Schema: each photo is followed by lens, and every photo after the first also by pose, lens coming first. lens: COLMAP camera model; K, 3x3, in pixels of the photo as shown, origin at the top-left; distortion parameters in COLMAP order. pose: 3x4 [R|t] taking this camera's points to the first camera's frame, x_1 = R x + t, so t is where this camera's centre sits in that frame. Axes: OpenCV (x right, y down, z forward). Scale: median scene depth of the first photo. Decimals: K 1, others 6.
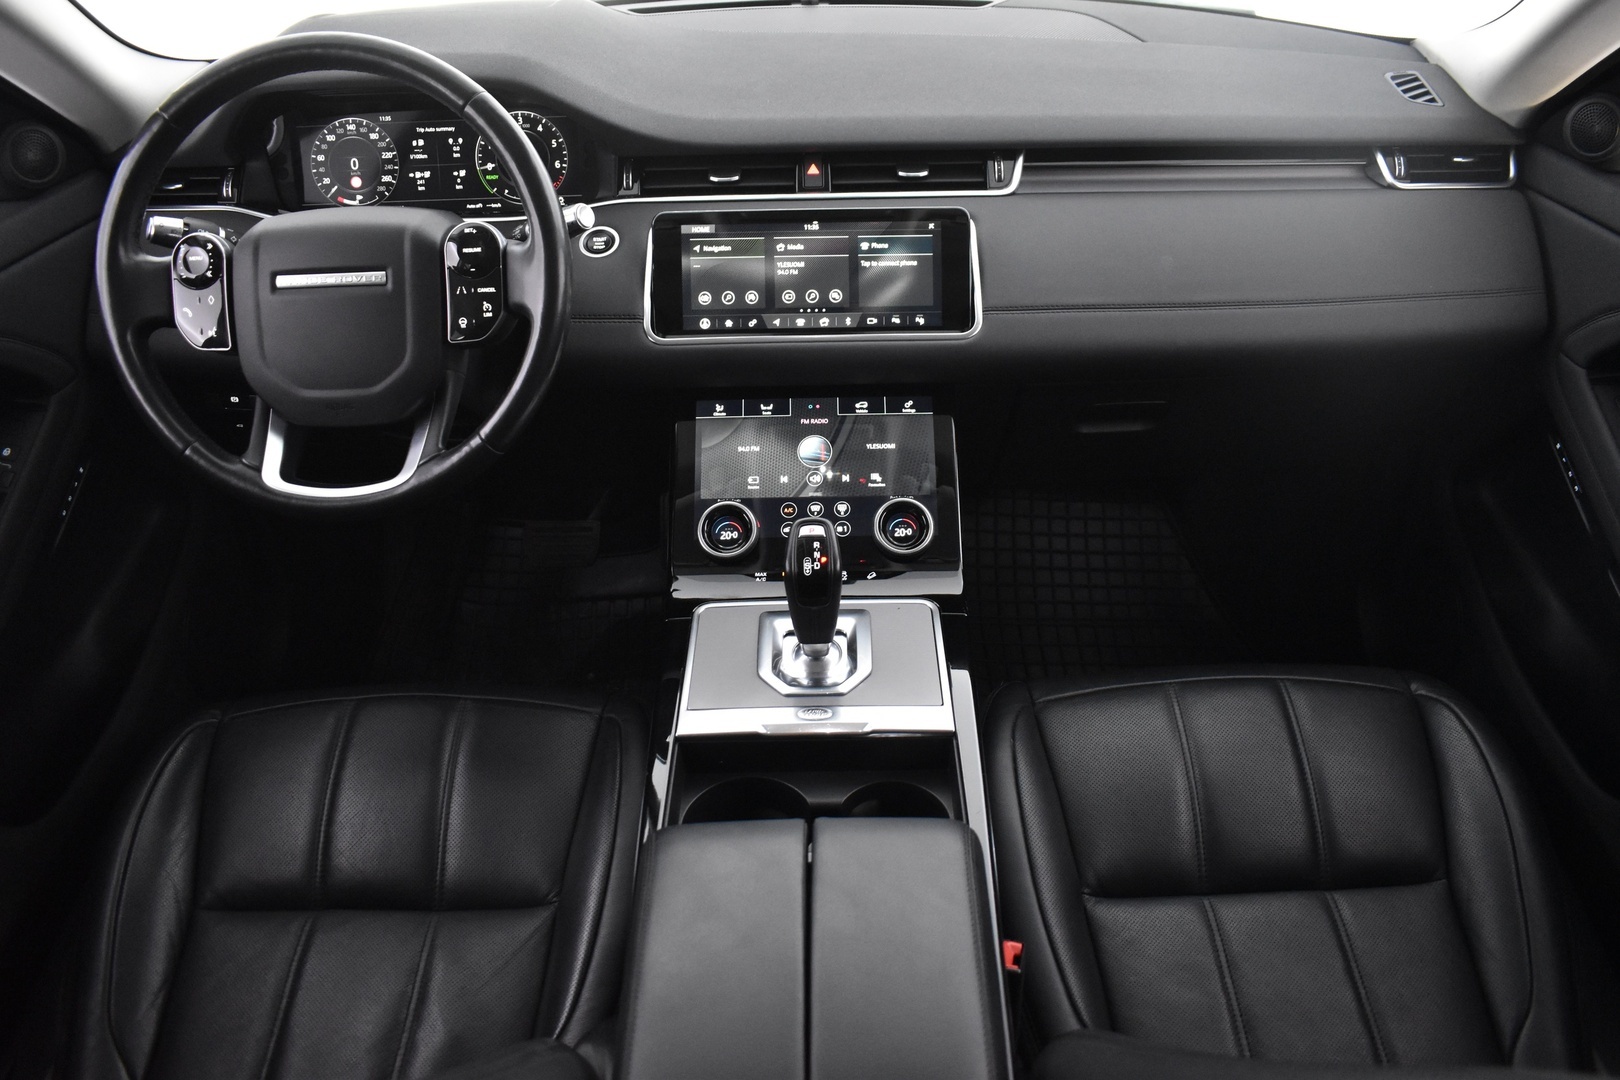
lens RADIAL K [[1231.5, 0, 814.5], [0, 1231.5, 525.7], [0, 0, 1]] dist [-0.101082, 0.017846]
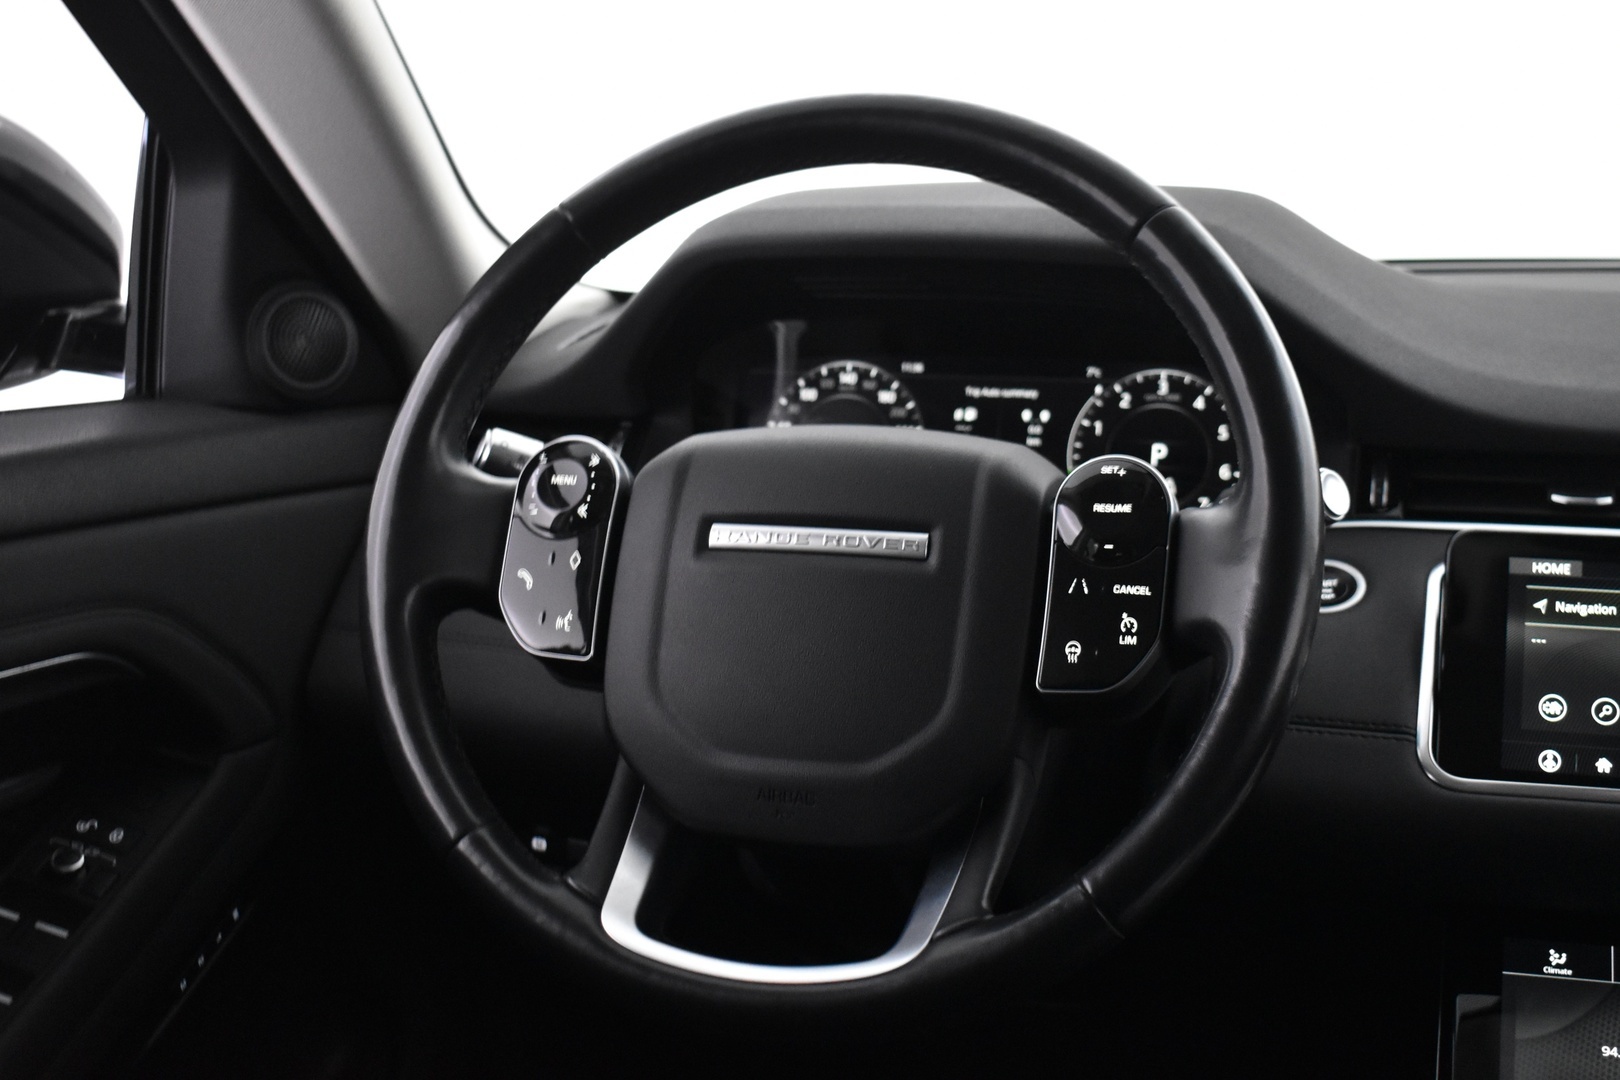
lens RADIAL K [[2064.4, 0, 822.9], [0, 2064.4, 536.6], [0, 0, 1]] dist [-0.057259, 0.000000]
pose [[0.954021, 0.064972, -0.292614, -0.125558], [-0.175450, 0.912556, -0.369402, 0.087903], [0.243026, 0.403757, 0.881997, 0.212045]]
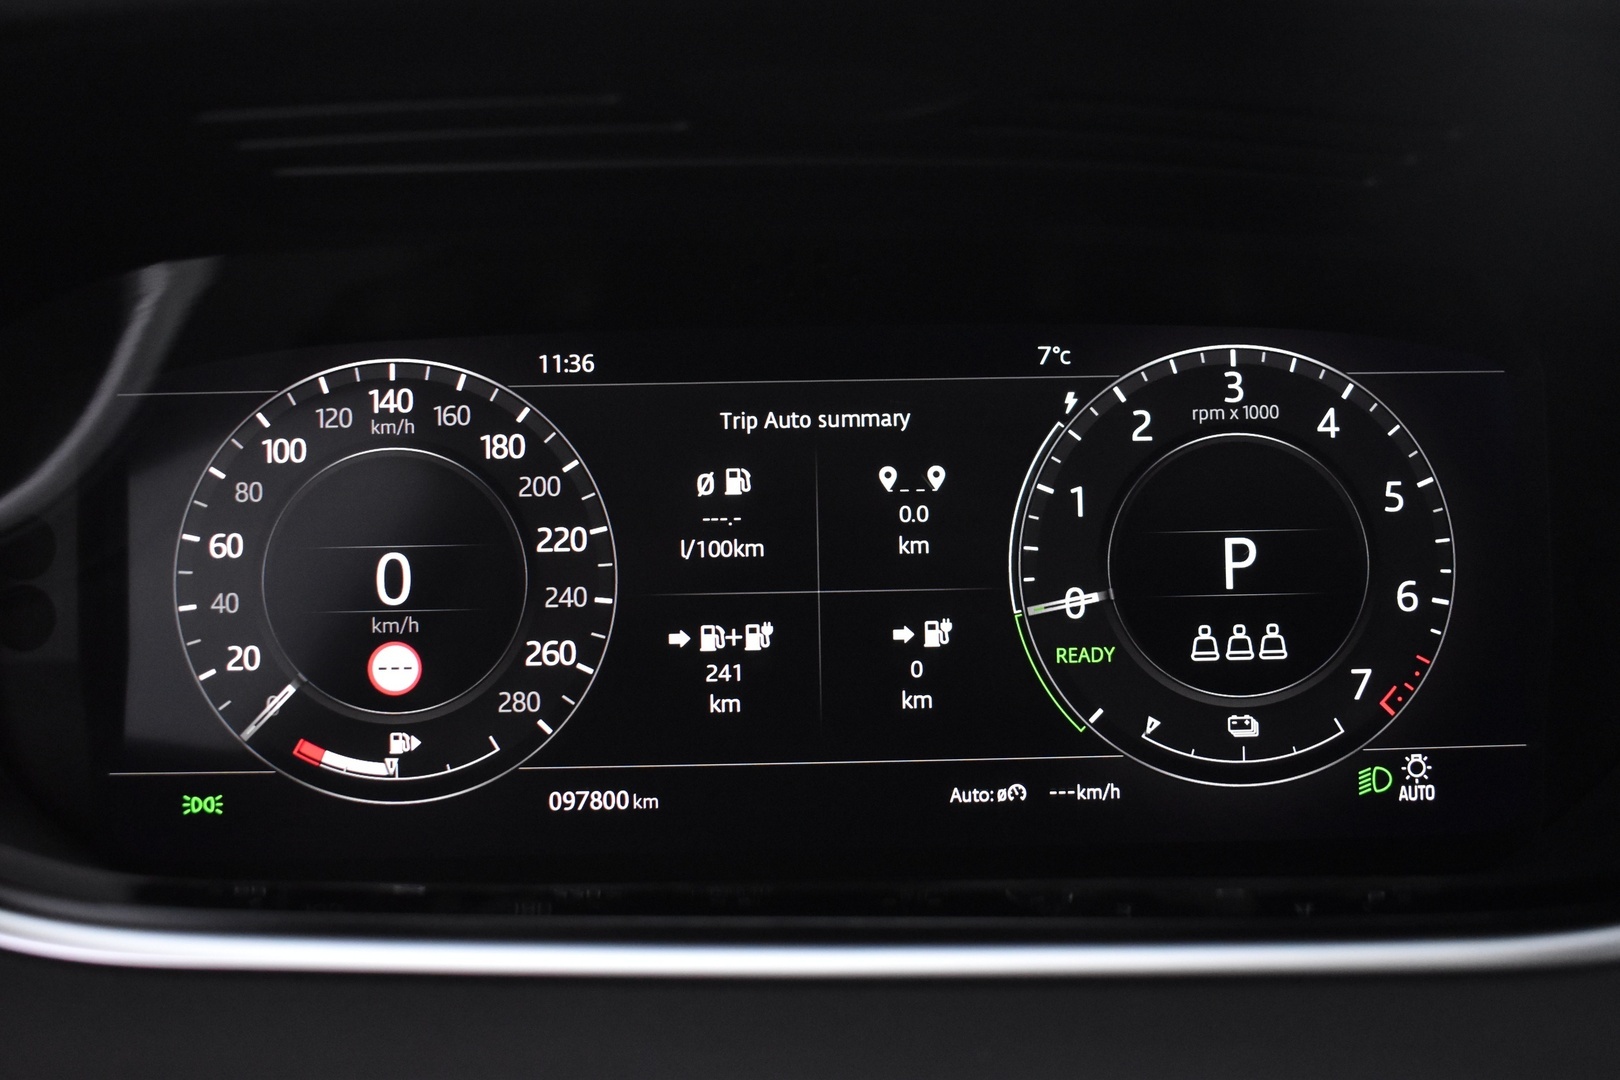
lens RADIAL K [[1632.1, 0, 809.4], [0, 1632.1, 538.4], [0, 0, 1]] dist [-0.078561, 0.000000]
pose [[0.999937, -0.000730, 0.011173, -0.340030], [0.004156, 0.950797, -0.309787, -0.239914], [-0.010397, 0.309814, 0.950740, 0.796235]]
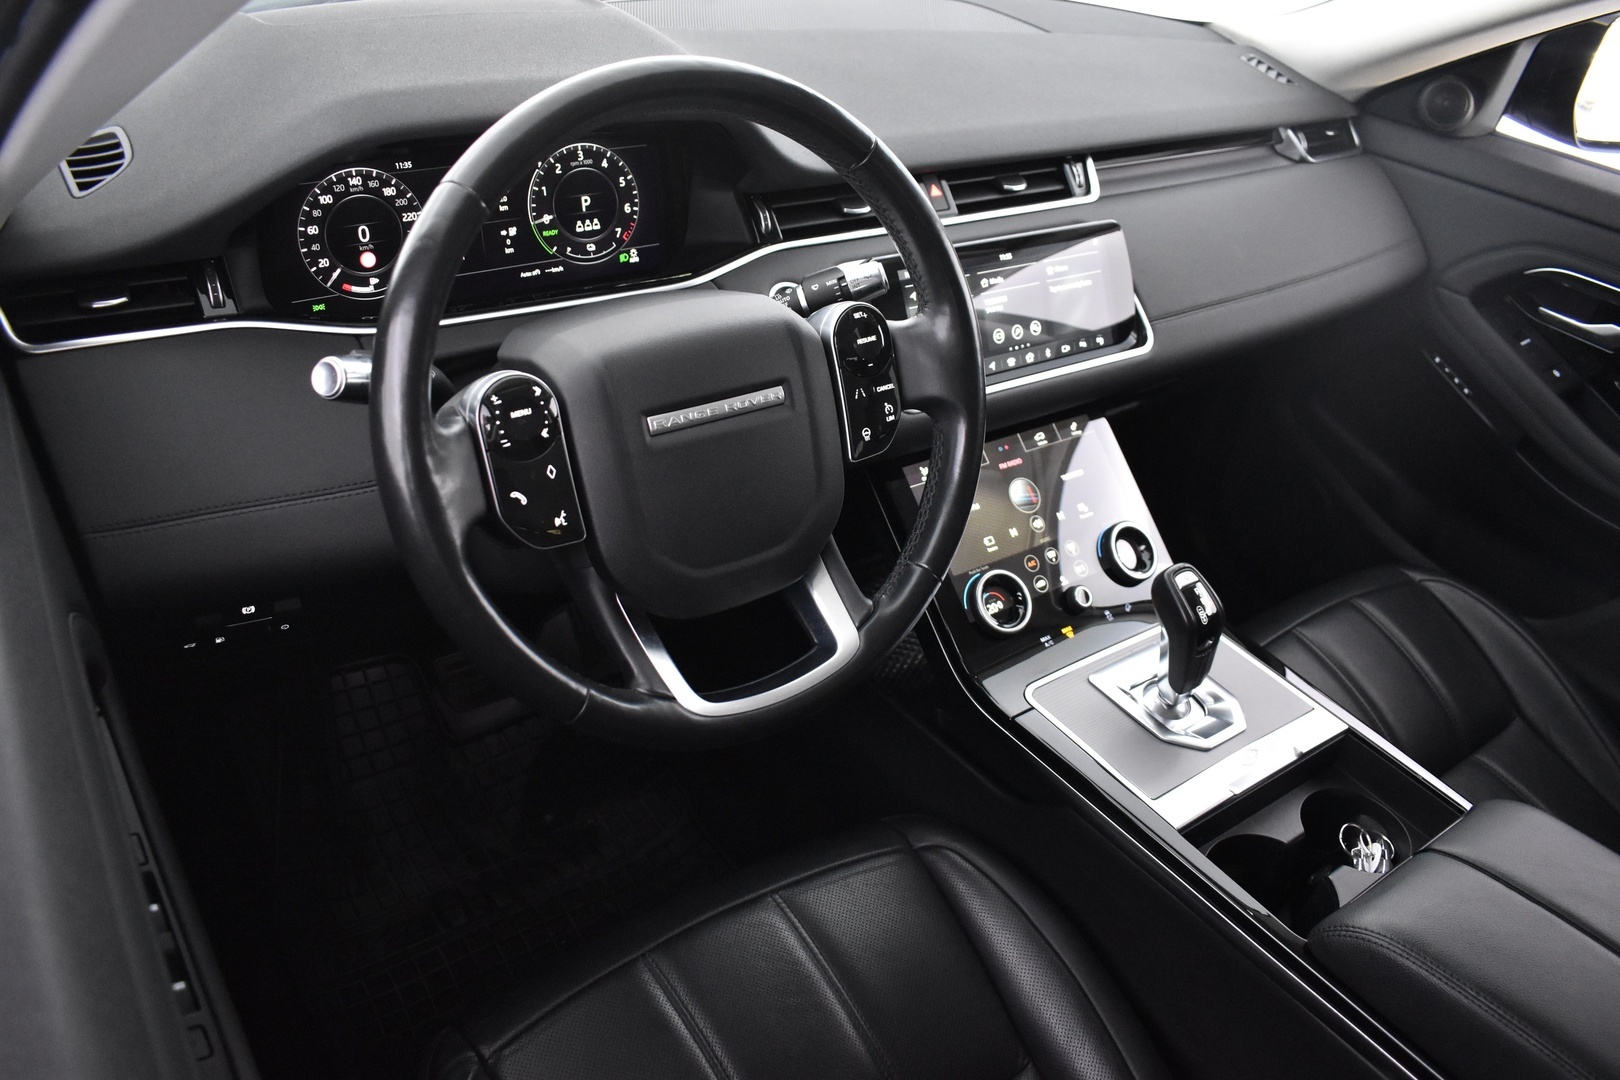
lens RADIAL K [[1231.5, 0, 813.9], [0, 1231.5, 533.2], [0, 0, 1]] dist [-0.101082, 0.017846]
pose [[0.813617, -0.235692, 0.531485, -0.625464], [0.212301, 0.971460, 0.105805, -0.163636], [-0.541254, 0.026750, 0.840434, 0.302955]]
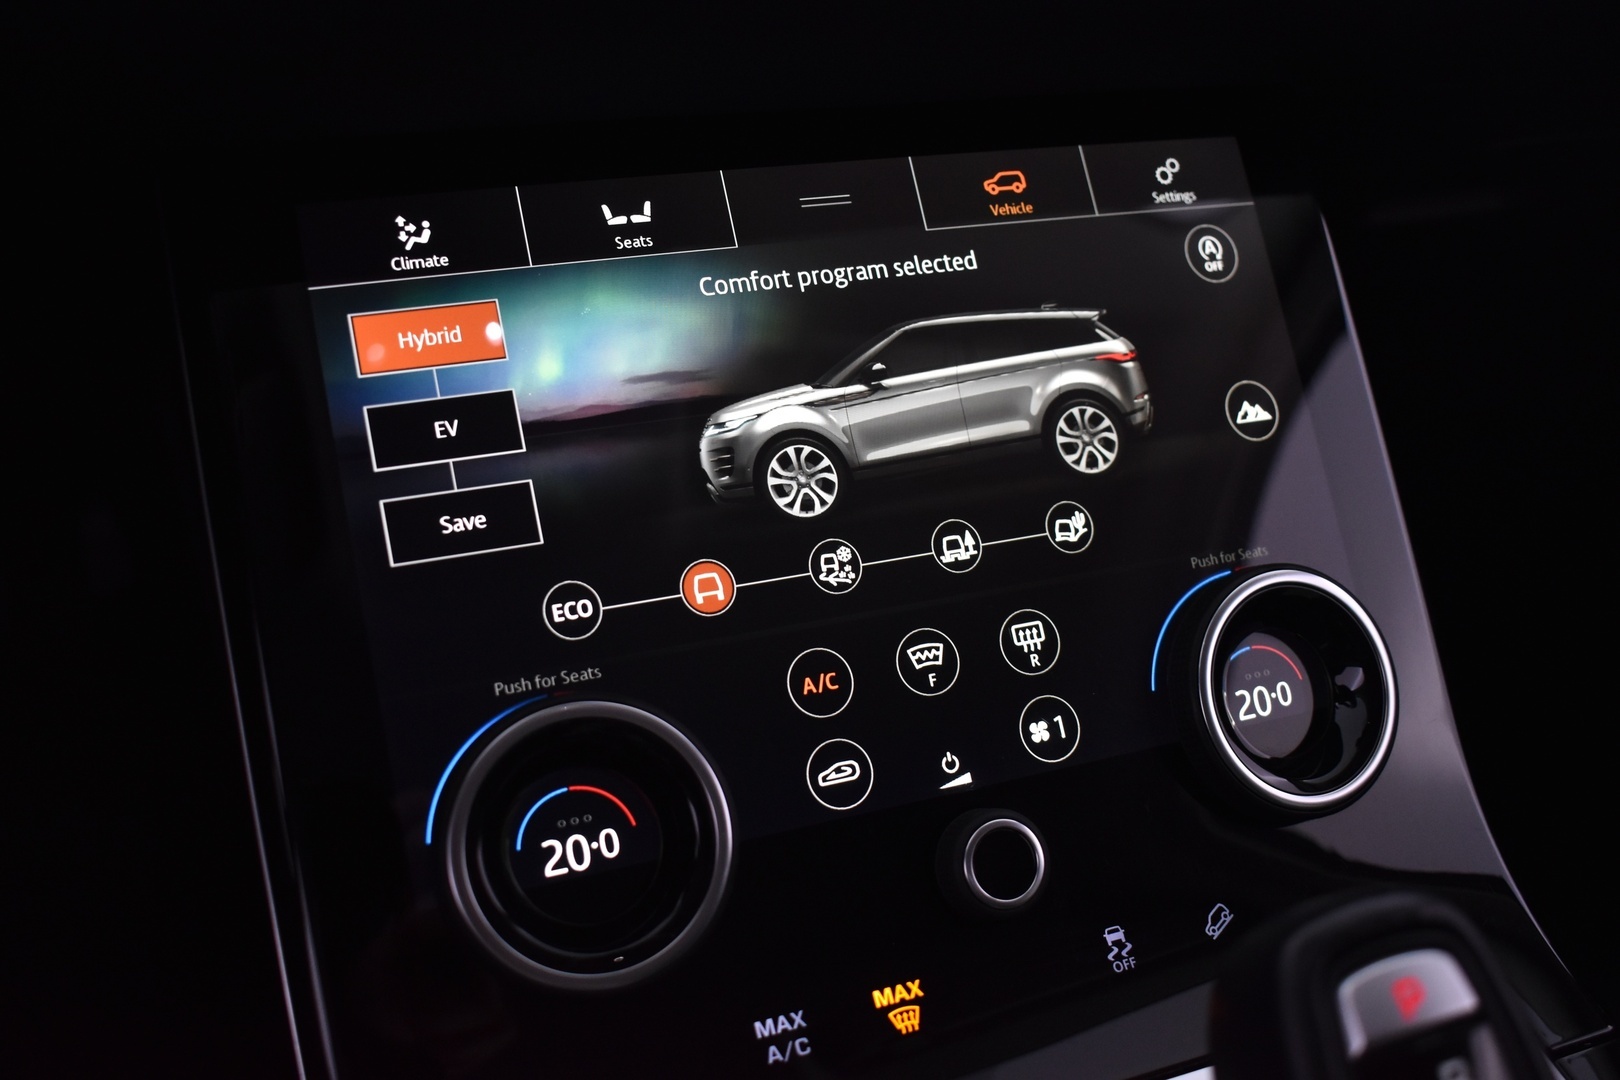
lens RADIAL K [[1632.1, 0, 803.1], [0, 1632.1, 548.2], [0, 0, 1]] dist [-0.078561, 0.000000]
pose [[0.924092, -0.131257, 0.358924, -0.123274], [0.079985, 0.984796, 0.154205, -0.080332], [-0.373707, -0.113791, 0.920540, 0.714822]]
